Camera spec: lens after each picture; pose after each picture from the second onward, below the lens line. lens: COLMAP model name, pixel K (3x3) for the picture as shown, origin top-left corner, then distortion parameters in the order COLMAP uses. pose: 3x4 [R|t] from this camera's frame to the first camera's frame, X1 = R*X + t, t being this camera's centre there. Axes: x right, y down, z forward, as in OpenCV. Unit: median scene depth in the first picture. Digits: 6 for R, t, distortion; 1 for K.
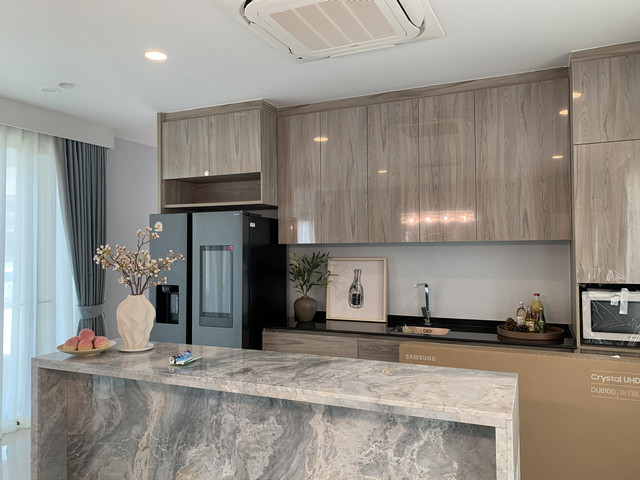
lens RADIAL K [[488.1, 0, 320.8], [0, 488.1, 238.6], [0, 0, 1]] dist [-0.009369, -0.005575]
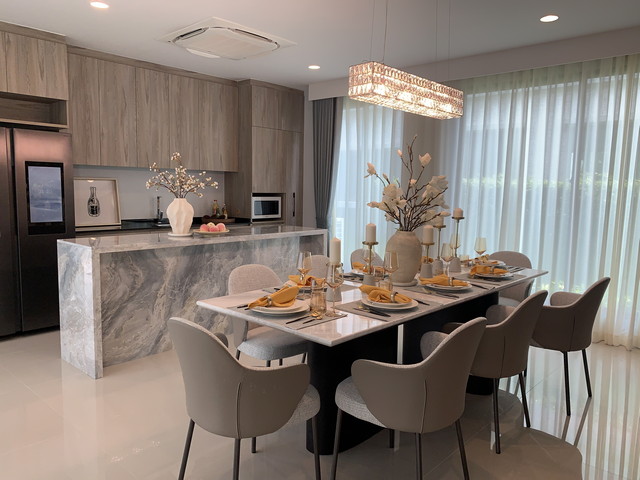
lens RADIAL K [[488.1, 0, 320.2], [0, 488.1, 241.6], [0, 0, 1]] dist [-0.009369, -0.005575]
pose [[0.309780, -0.086920, 0.946827, -1.591843], [-0.047268, 0.993173, 0.106640, 0.069389], [-0.949633, -0.077790, 0.303557, 0.064866]]
